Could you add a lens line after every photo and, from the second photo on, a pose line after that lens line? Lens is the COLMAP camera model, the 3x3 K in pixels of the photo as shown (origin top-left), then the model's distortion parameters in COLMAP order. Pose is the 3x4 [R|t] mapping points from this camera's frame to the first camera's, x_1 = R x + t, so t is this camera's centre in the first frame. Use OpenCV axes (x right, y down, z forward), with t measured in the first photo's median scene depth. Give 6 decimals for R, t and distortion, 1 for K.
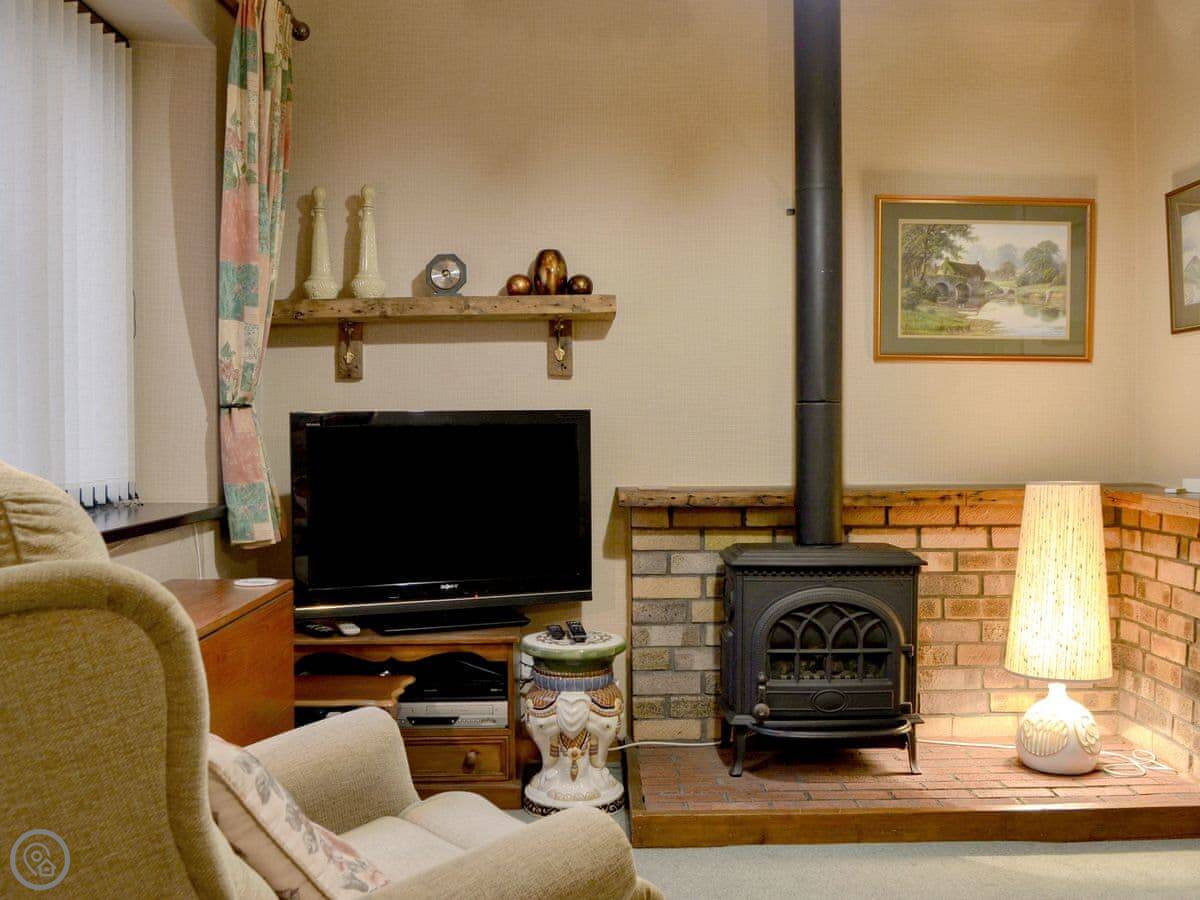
lens RADIAL K [[1166.7, 0, 594.8], [0, 1166.7, 457.5], [0, 0, 1]] dist [-0.072255, -0.001834]
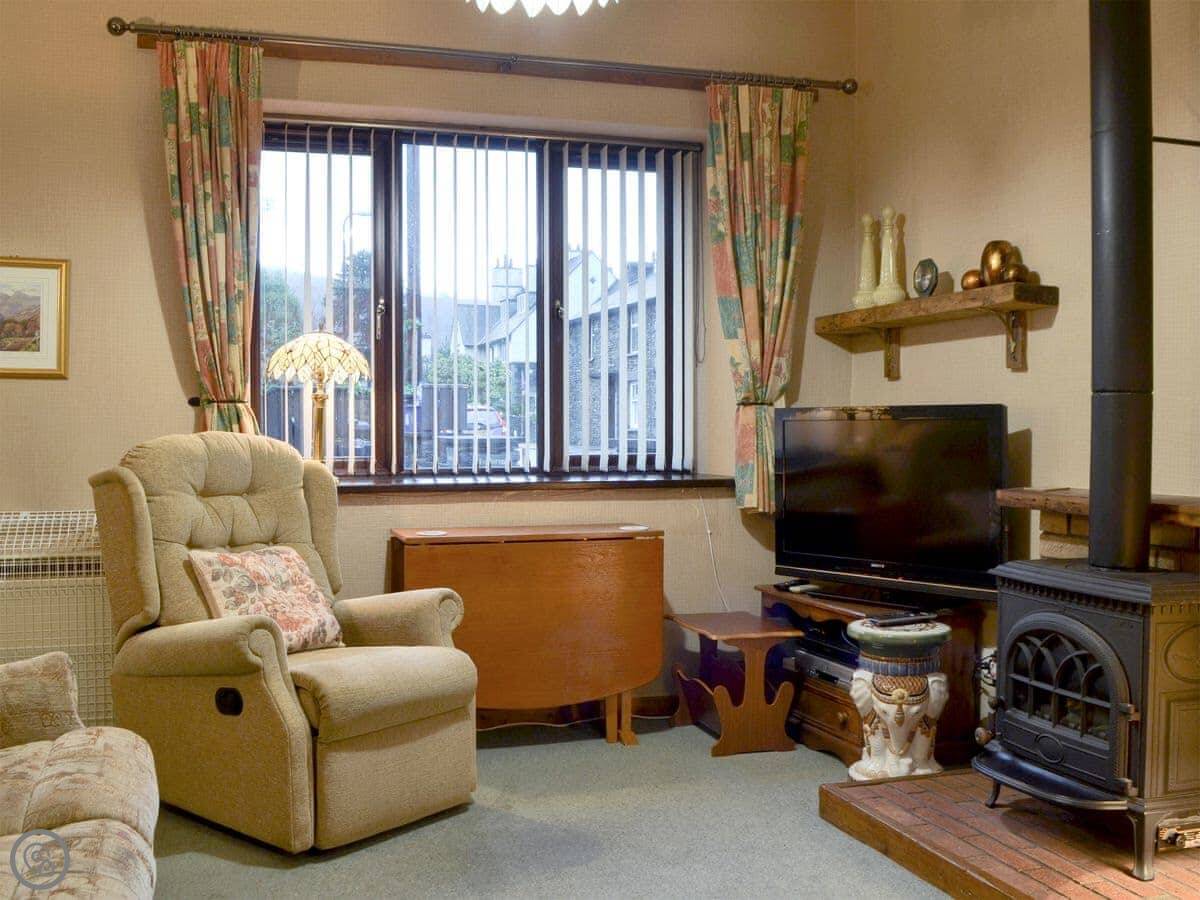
lens RADIAL K [[1242.8, 0, 599.5], [0, 1242.8, 423.2], [0, 0, 1]] dist [-0.050486, -0.002487]
pose [[0.287352, 0.005745, -0.957808, 0.904342], [-0.030869, 0.999518, -0.003266, -0.011576], [0.957327, 0.030505, 0.287391, 0.401314]]
